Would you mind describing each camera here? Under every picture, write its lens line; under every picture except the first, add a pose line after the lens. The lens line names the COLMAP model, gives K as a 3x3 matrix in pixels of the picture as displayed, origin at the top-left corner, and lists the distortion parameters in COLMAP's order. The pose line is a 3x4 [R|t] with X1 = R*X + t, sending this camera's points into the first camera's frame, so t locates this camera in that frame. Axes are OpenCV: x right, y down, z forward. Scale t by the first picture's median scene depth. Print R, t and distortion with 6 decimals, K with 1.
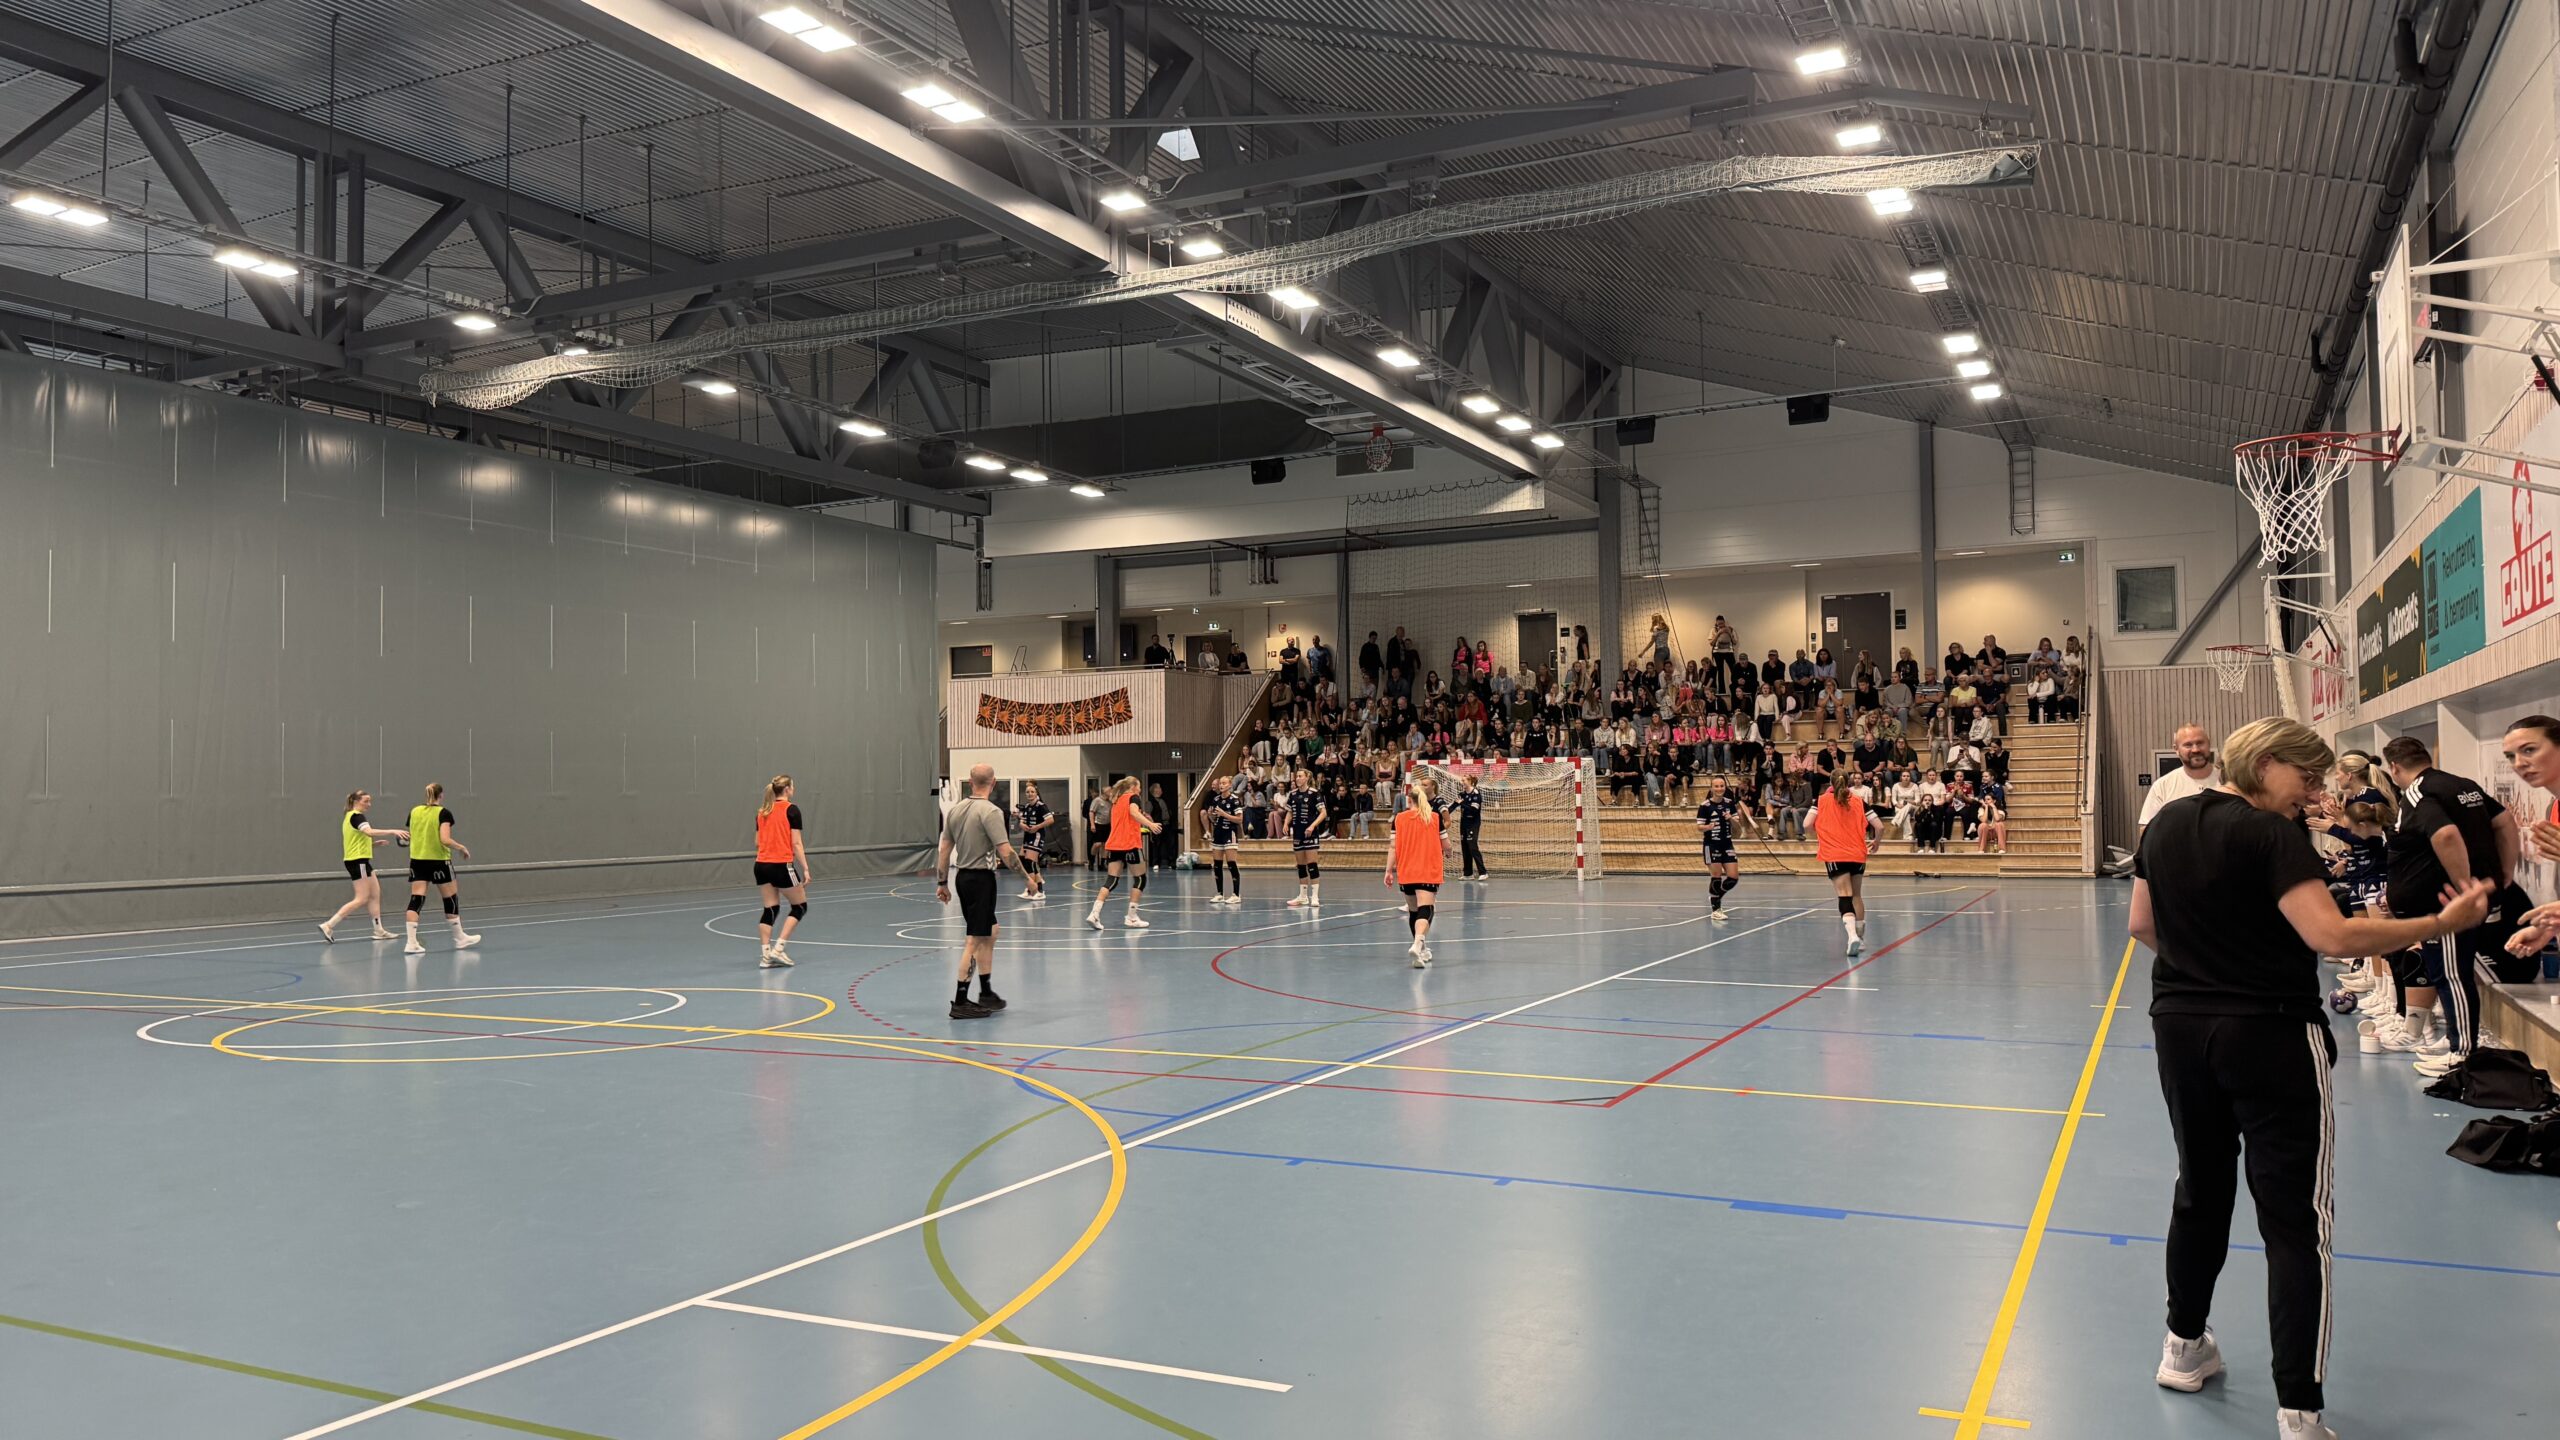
lens RADIAL K [[1805.6, 0, 1301.6], [0, 1805.6, 712.5], [0, 0, 1]] dist [0.000207, -0.009772]
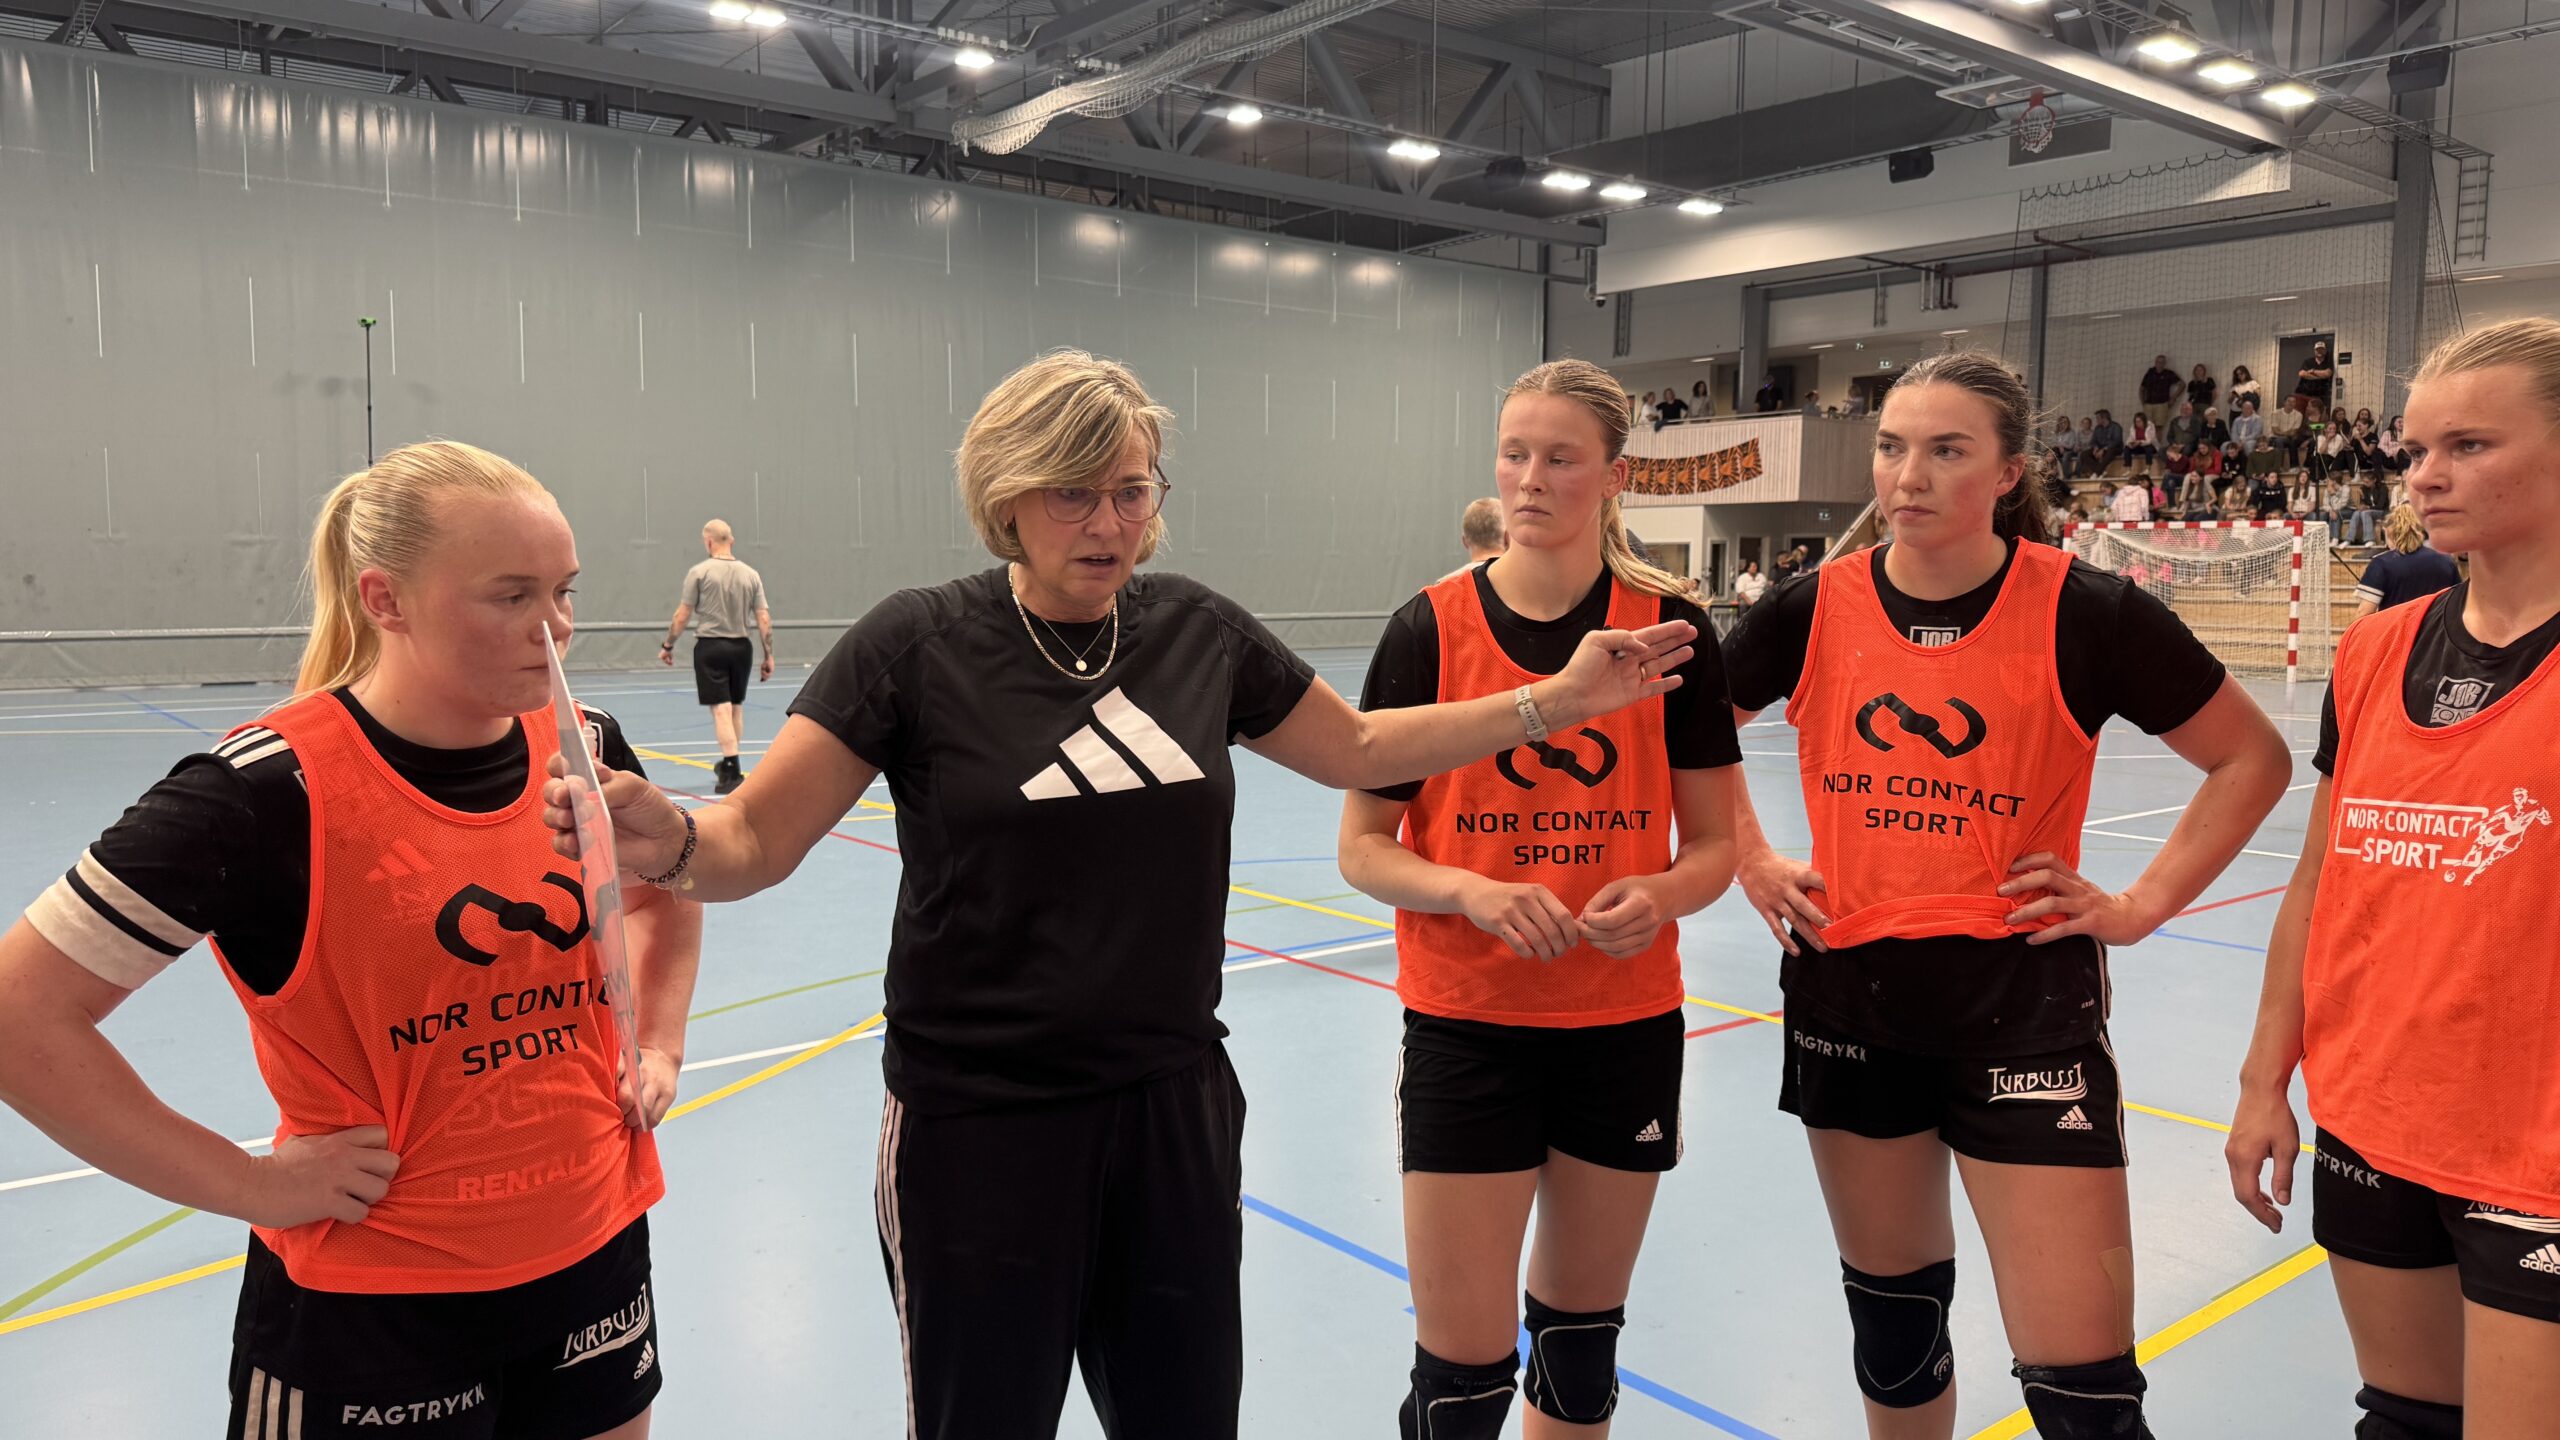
lens RADIAL K [[1798.5, 0, 1258.8], [0, 1798.5, 733.1], [0, 0, 1]] dist [0.145836, -0.263991]
pose [[0.902153, 0.058294, -0.427460, 0.071159], [0.002841, 0.990005, 0.141007, 0.002450], [0.431407, -0.128424, 0.892970, 0.084347]]
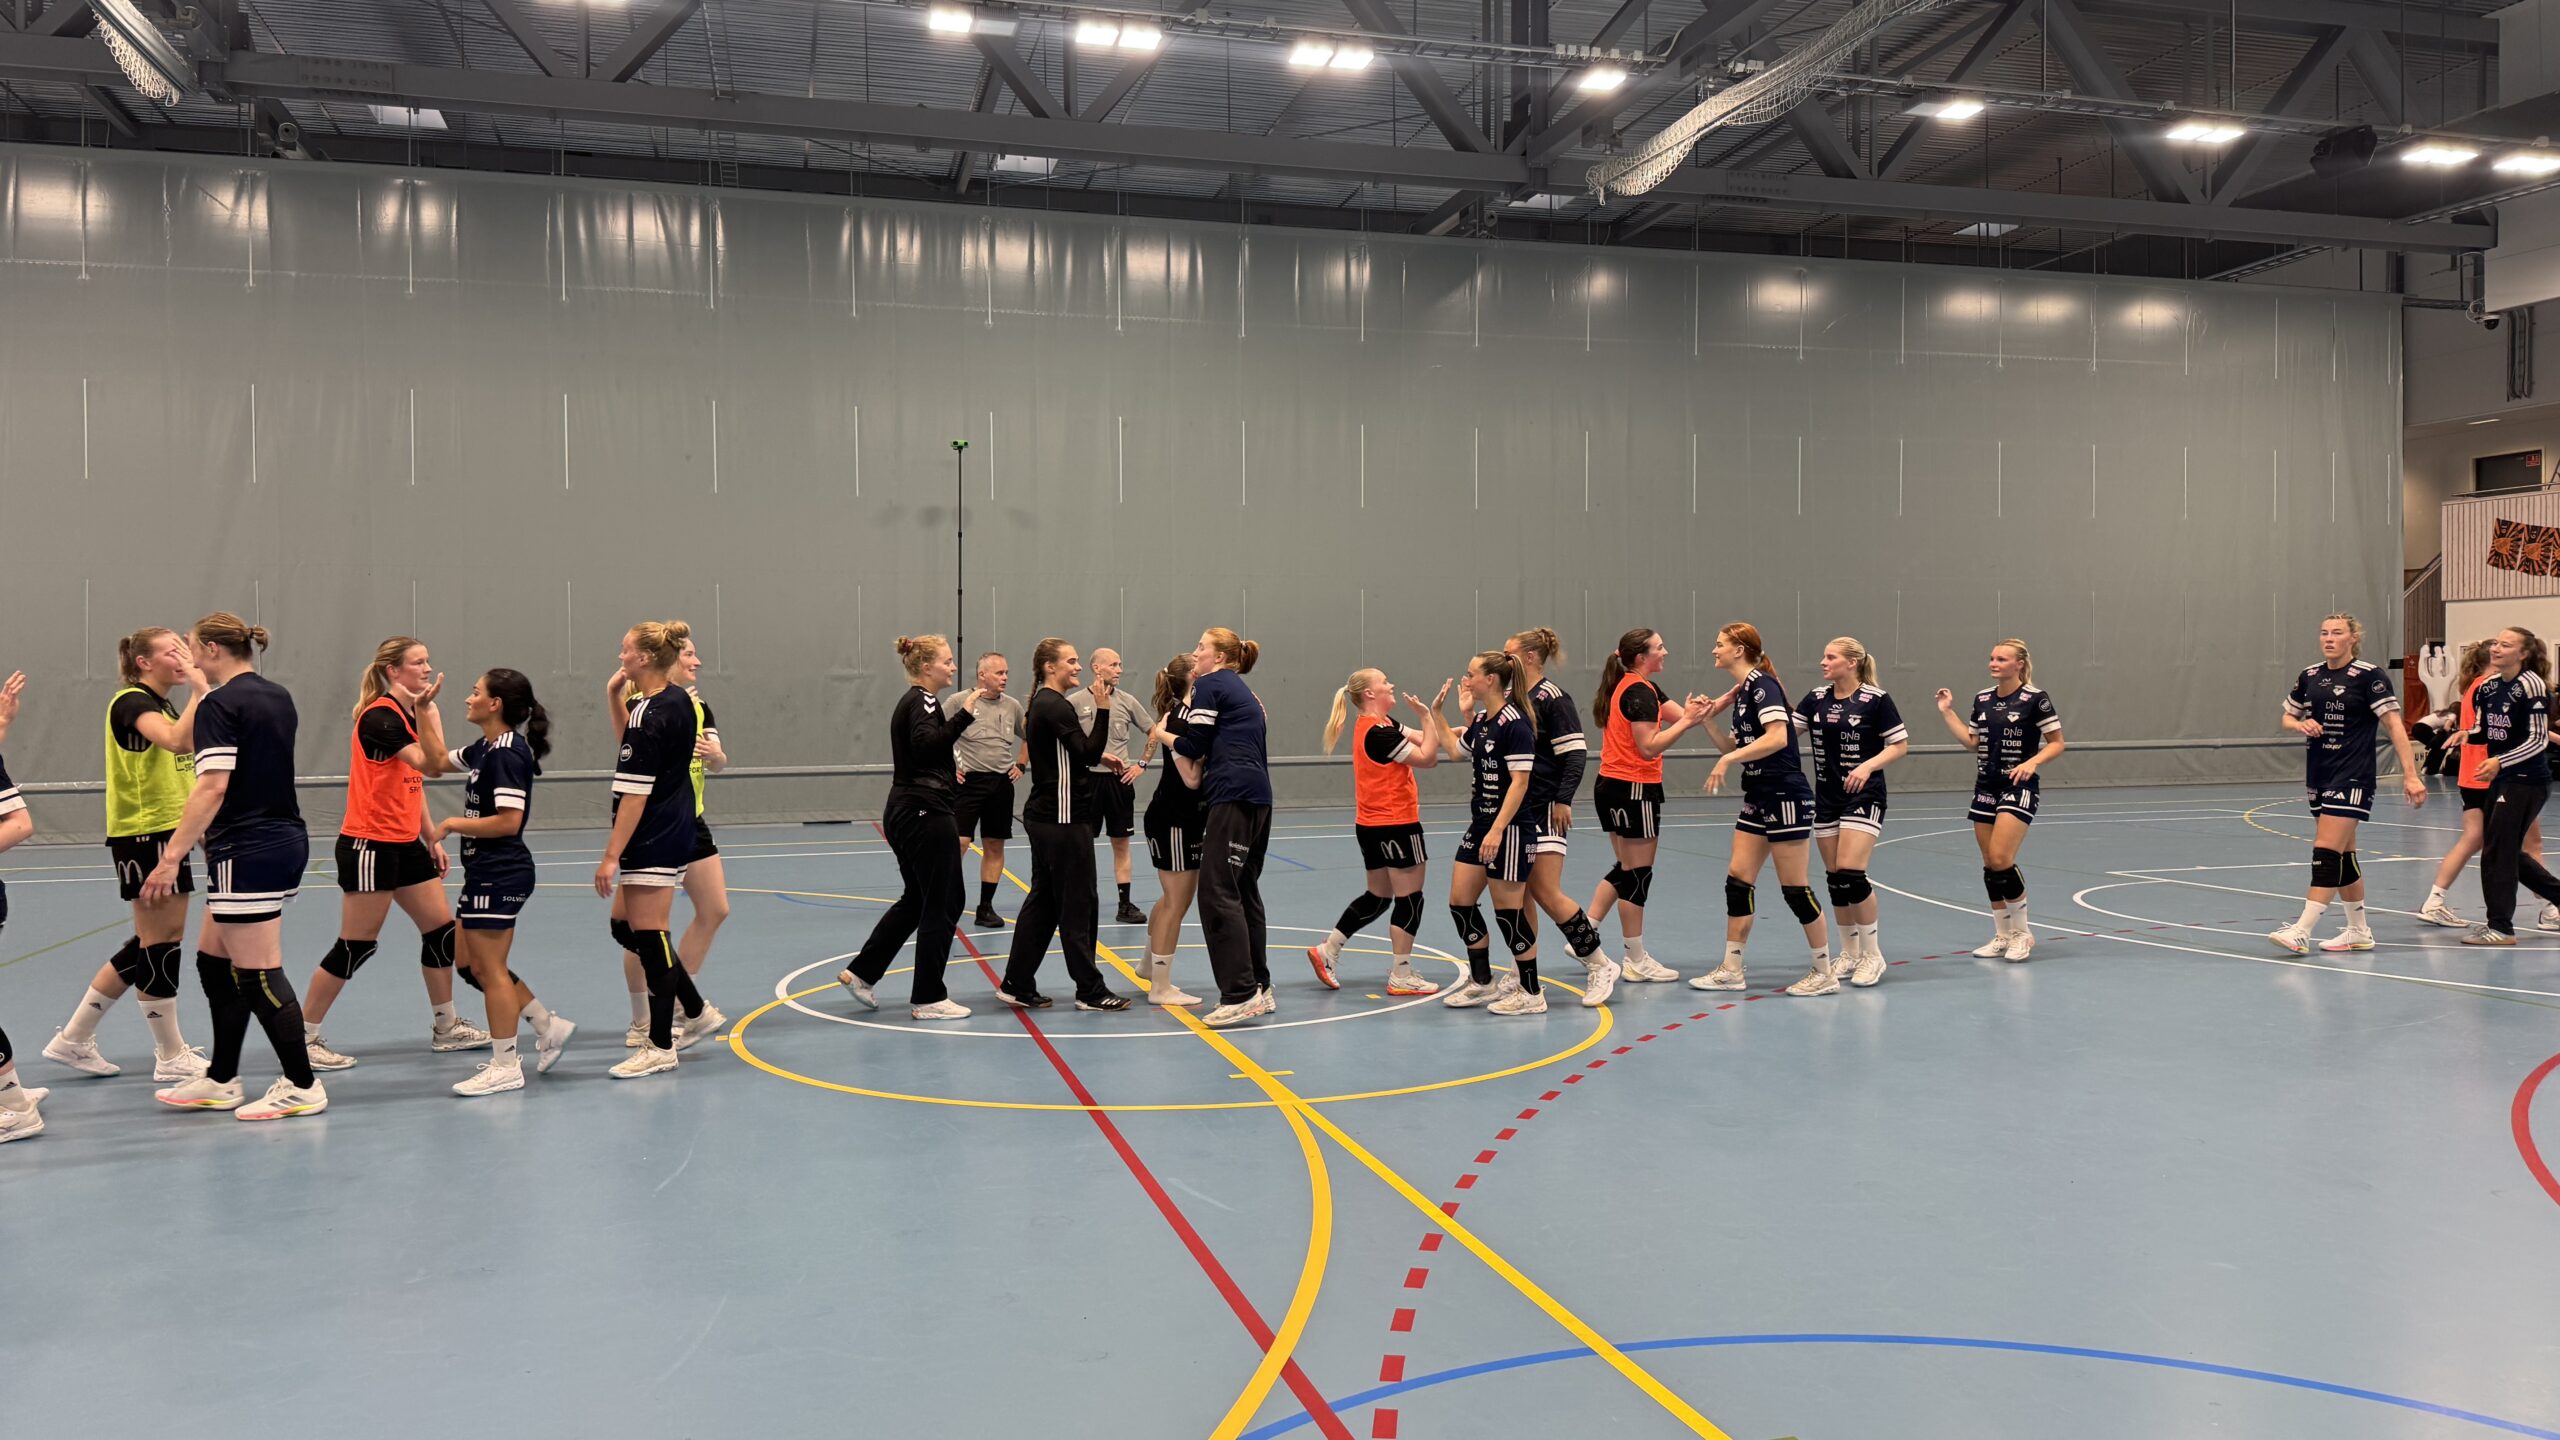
lens RADIAL K [[1836.2, 0, 1226.9], [0, 1836.2, 732.1], [0, 0, 1]] dist [-0.001743, -0.006740]
pose [[0.657537, 0.025324, -0.752997, 0.031048], [0.035811, 0.997255, 0.064810, 0.007934], [0.752571, -0.069581, 0.654825, 0.189741]]
